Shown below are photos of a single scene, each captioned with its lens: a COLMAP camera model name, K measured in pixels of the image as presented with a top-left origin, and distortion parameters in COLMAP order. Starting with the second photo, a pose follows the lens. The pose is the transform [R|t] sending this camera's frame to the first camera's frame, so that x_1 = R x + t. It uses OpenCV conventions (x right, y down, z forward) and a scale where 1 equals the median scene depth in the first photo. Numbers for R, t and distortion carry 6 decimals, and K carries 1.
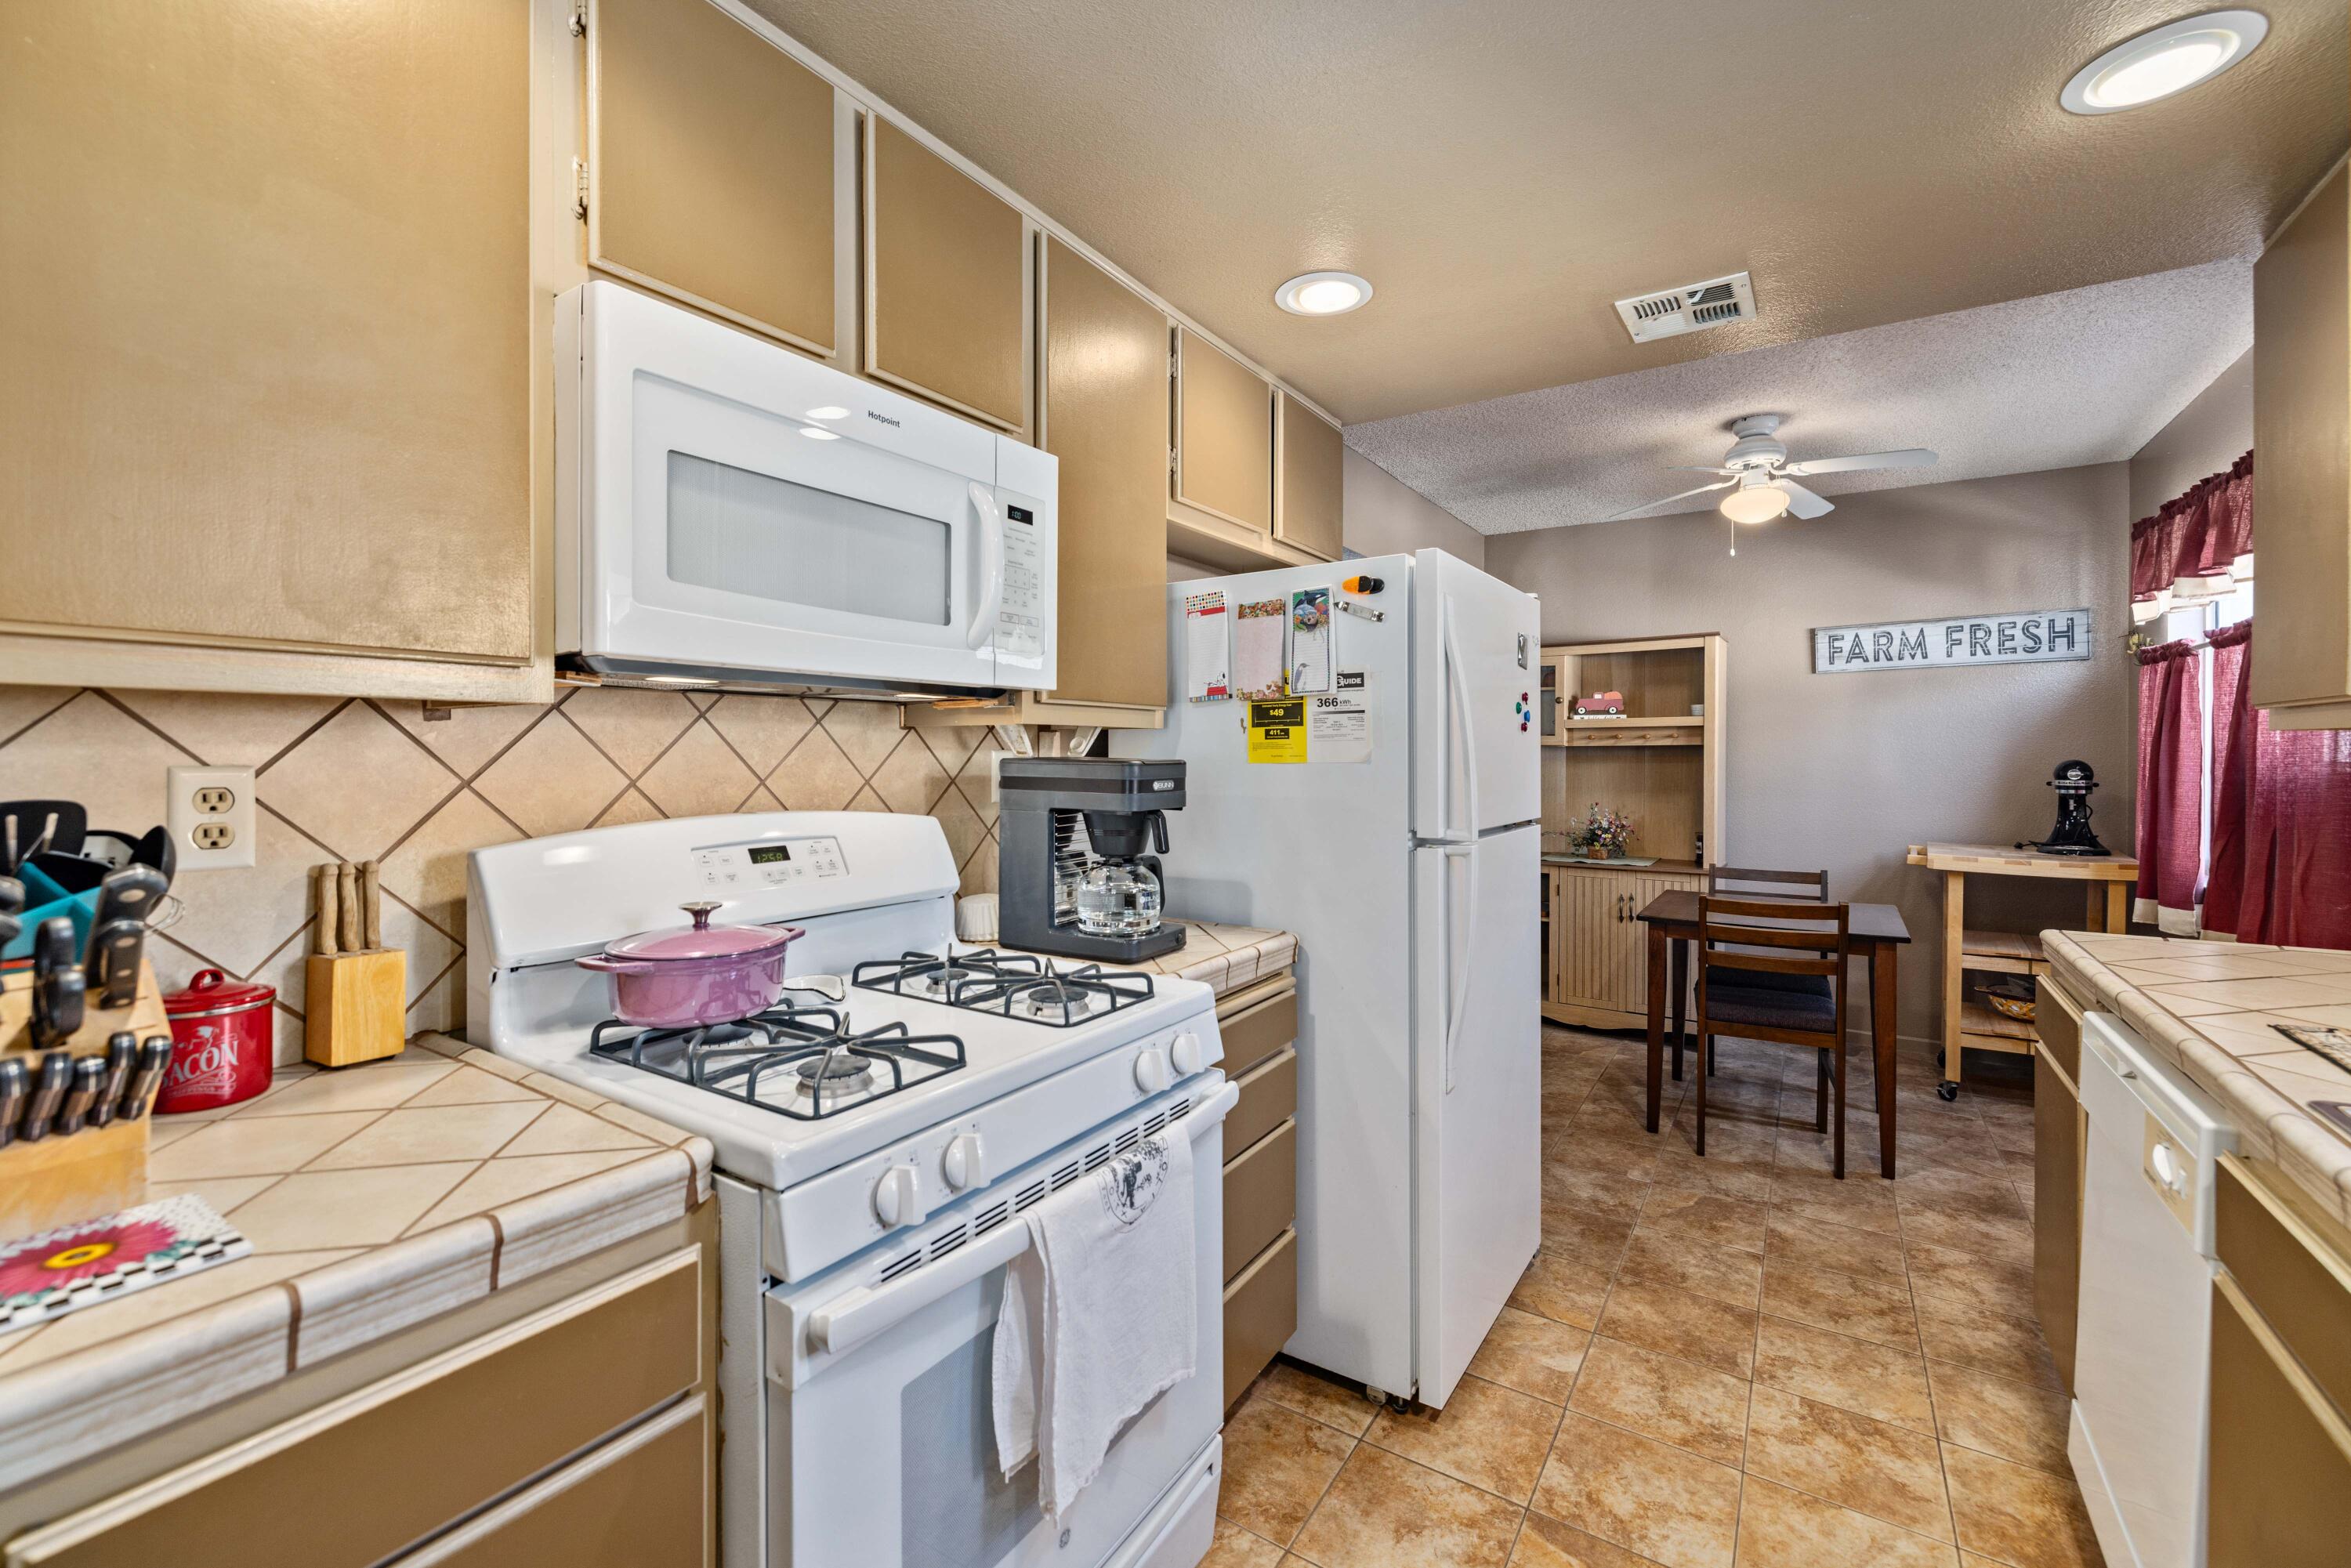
lens RADIAL K [[973.5, 0, 1175.4], [0, 973.5, 760.6], [0, 0, 1]] dist [-0.002757, -0.000339]
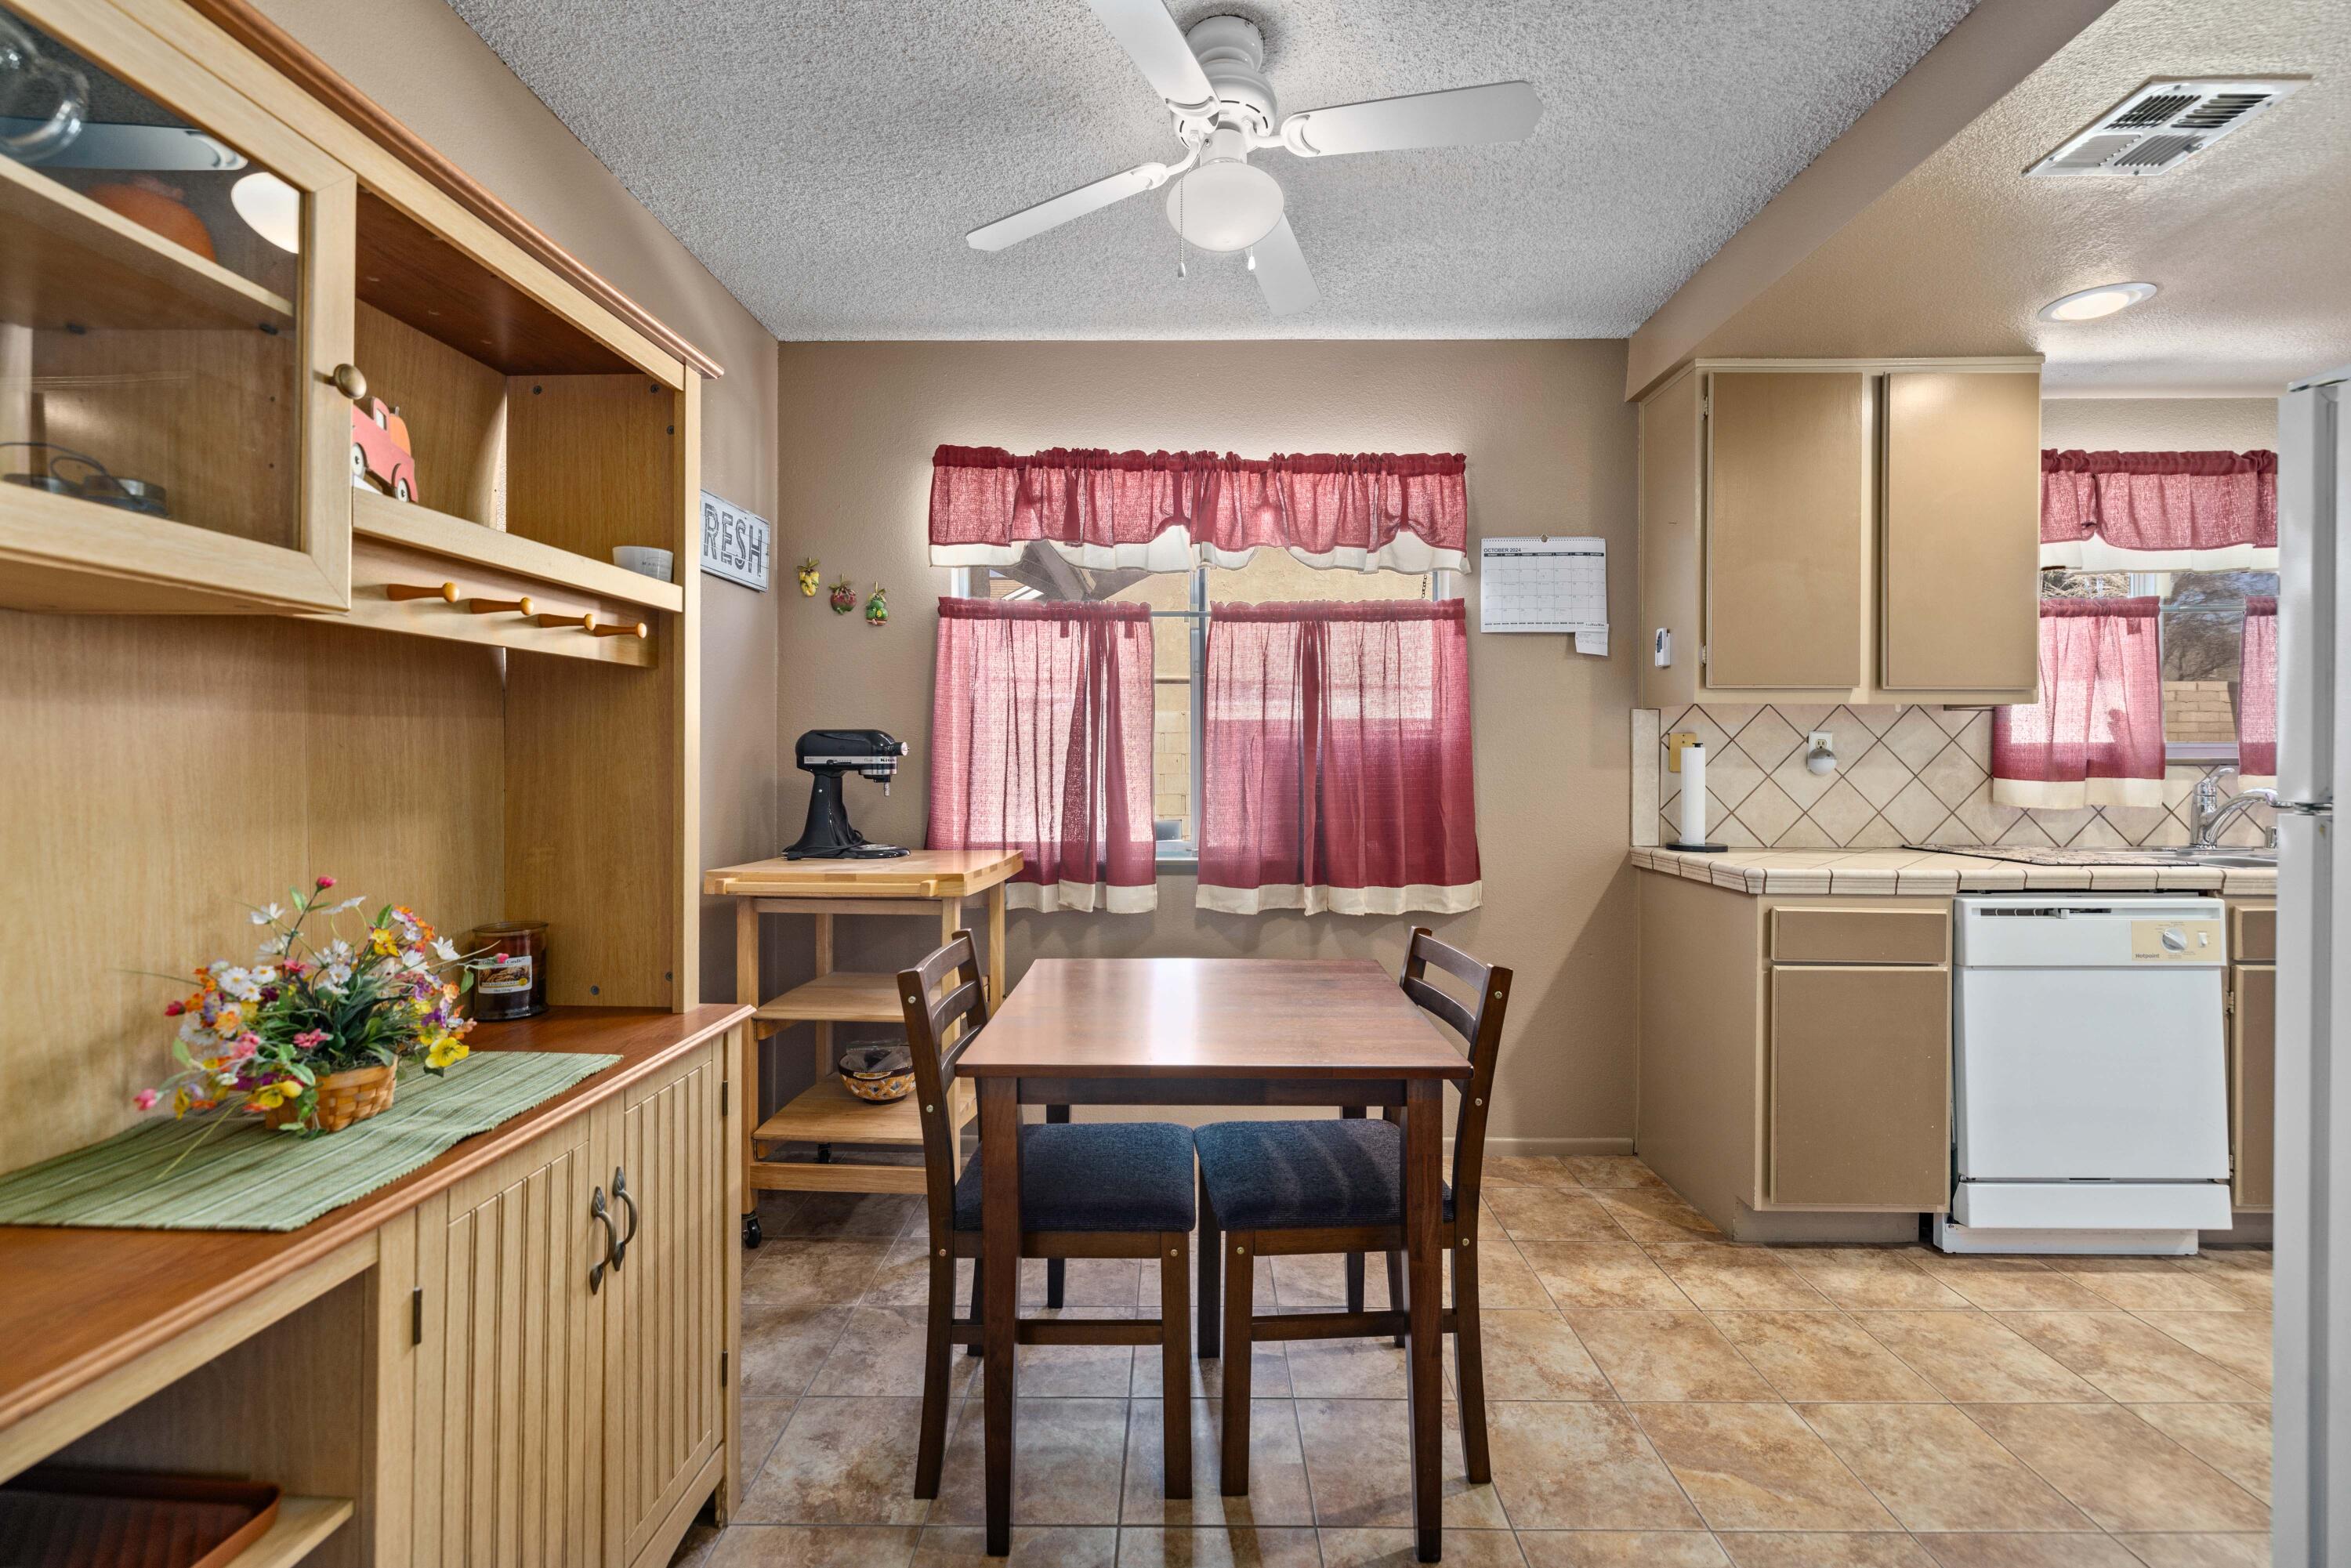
lens RADIAL K [[981.6, 0, 1173.2], [0, 981.6, 756.0], [0, 0, 1]] dist [-0.000421, -0.000204]
pose [[-0.541851, 0.001686, 0.840473, 0.180303], [0.005790, 0.999982, 0.001726, 0.021751], [-0.840455, 0.005802, -0.541850, 1.312111]]
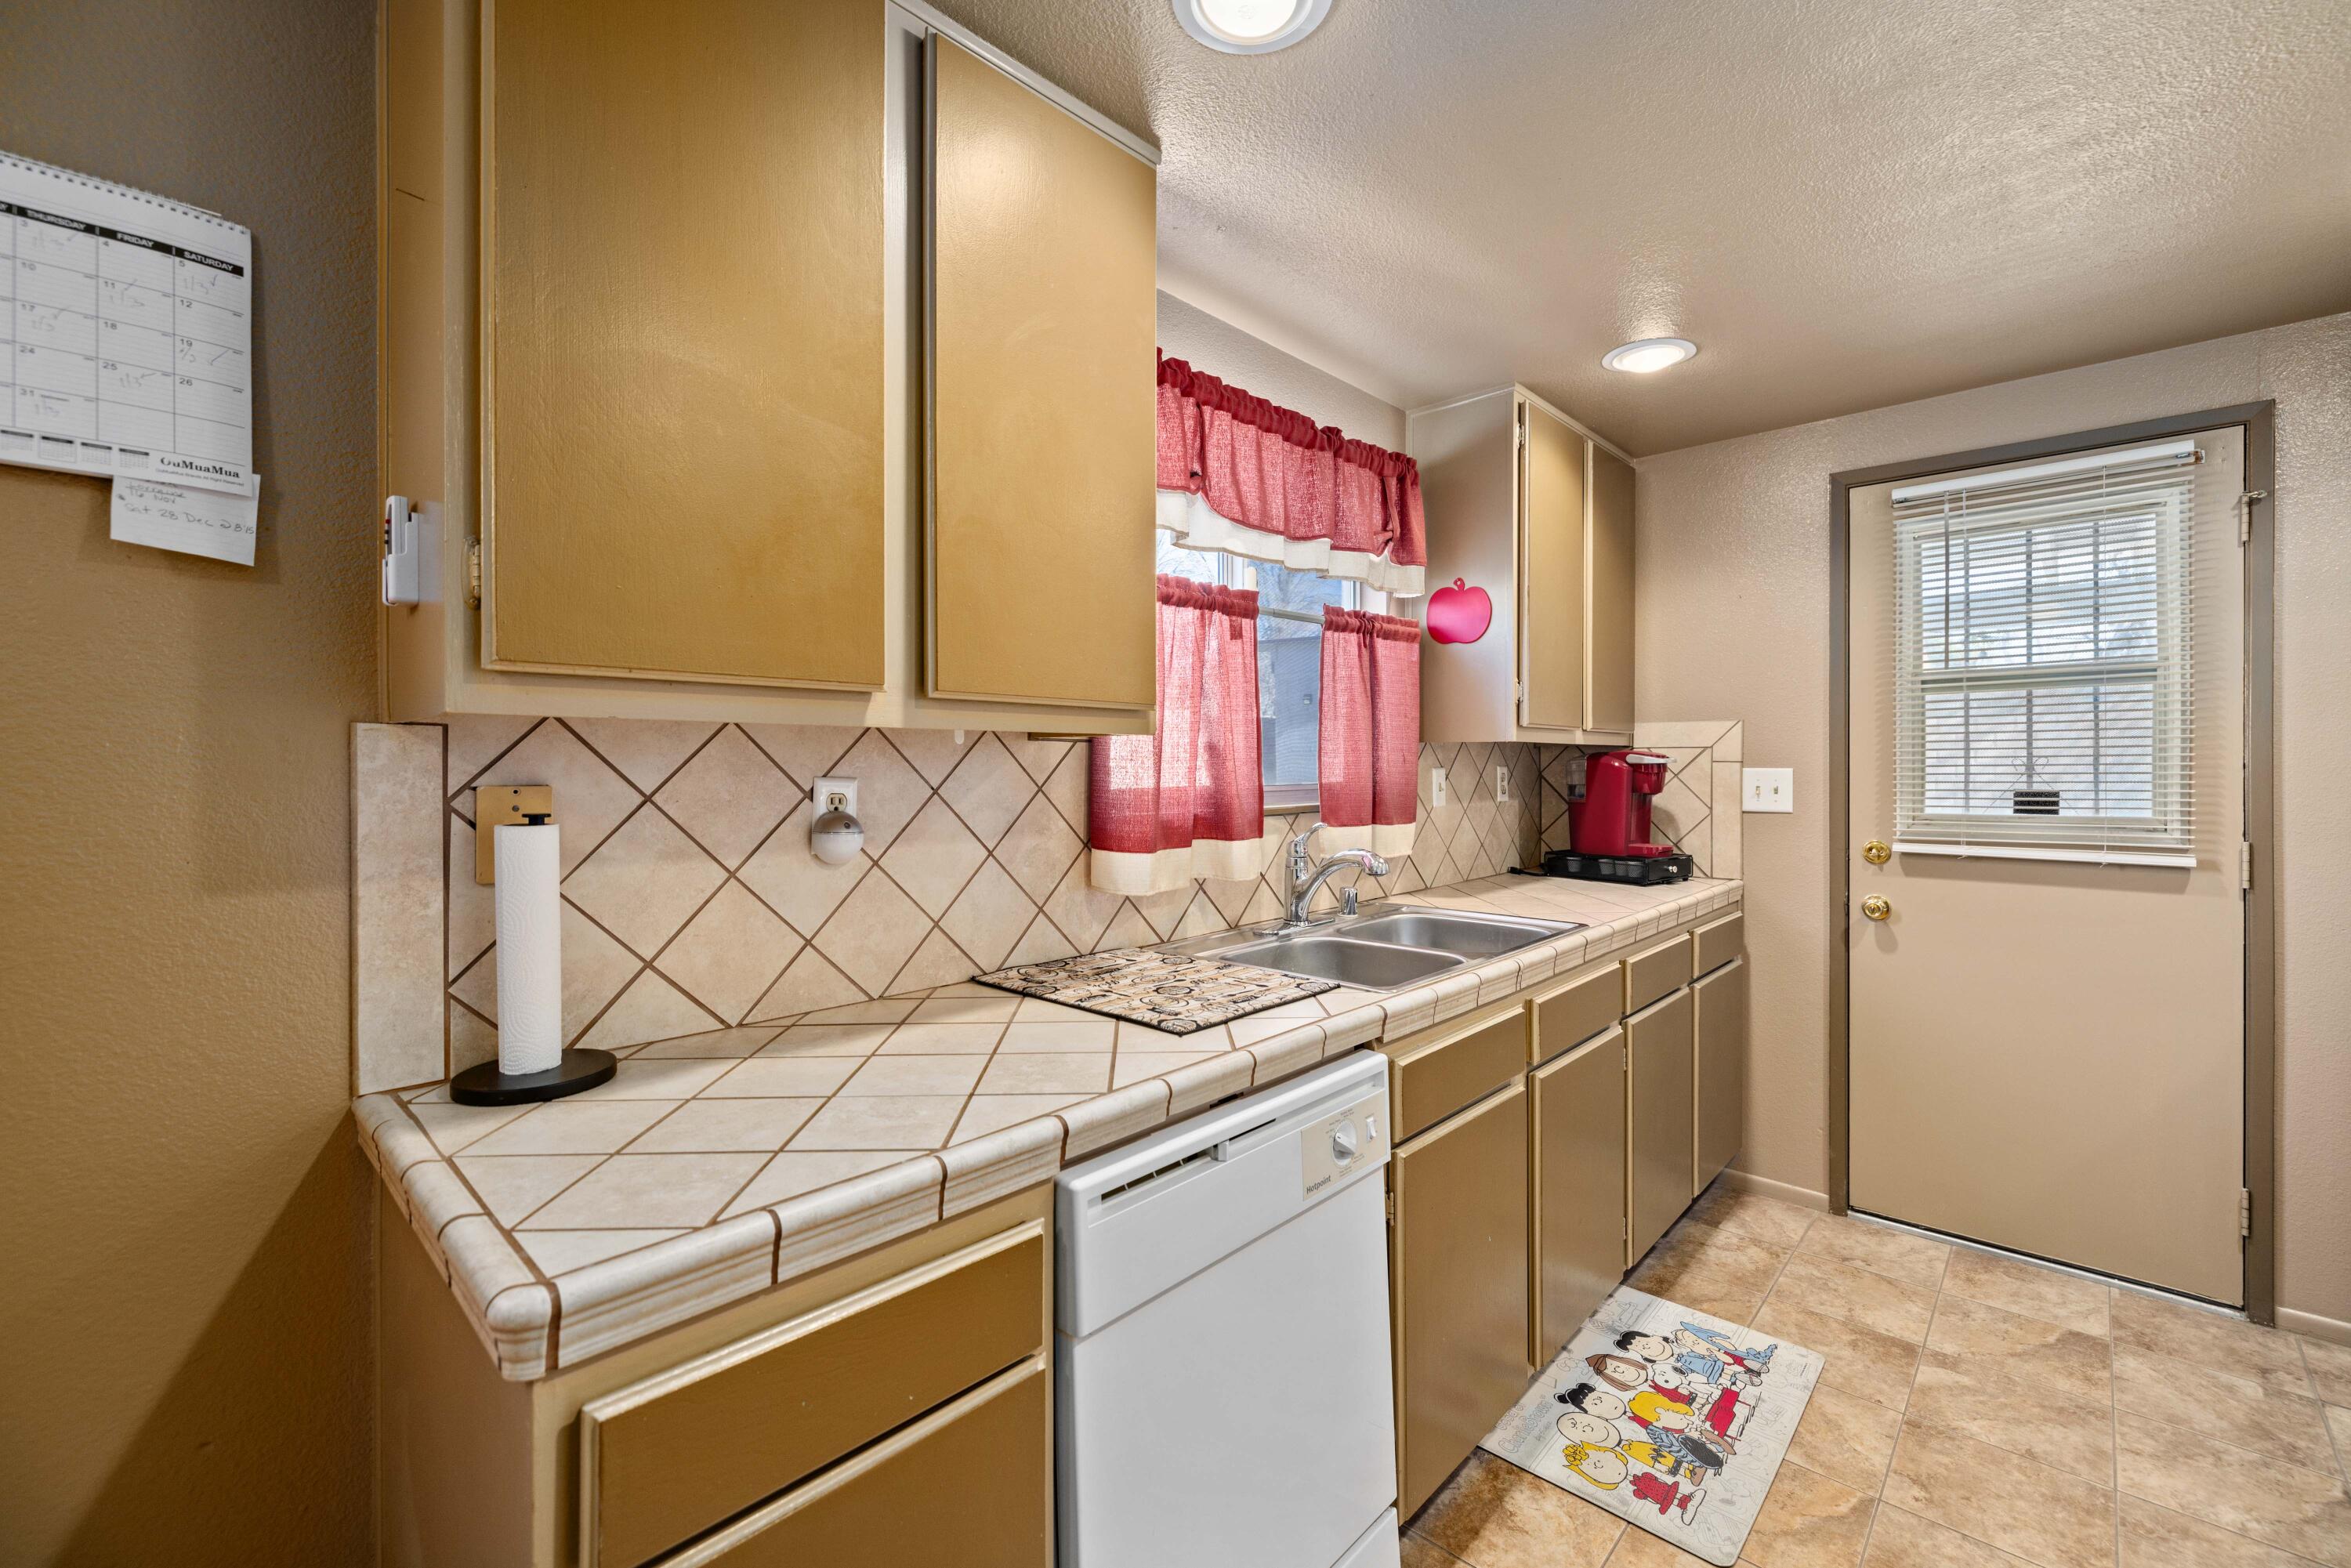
lens RADIAL K [[979.6, 0, 1190.4], [0, 979.6, 772.7], [0, 0, 1]] dist [0.000181, -0.000115]
pose [[-0.987303, 0.002377, 0.158832, 0.372586], [0.004957, 0.999862, 0.015849, -0.003682], [-0.158773, 0.016435, -0.987178, 0.769445]]
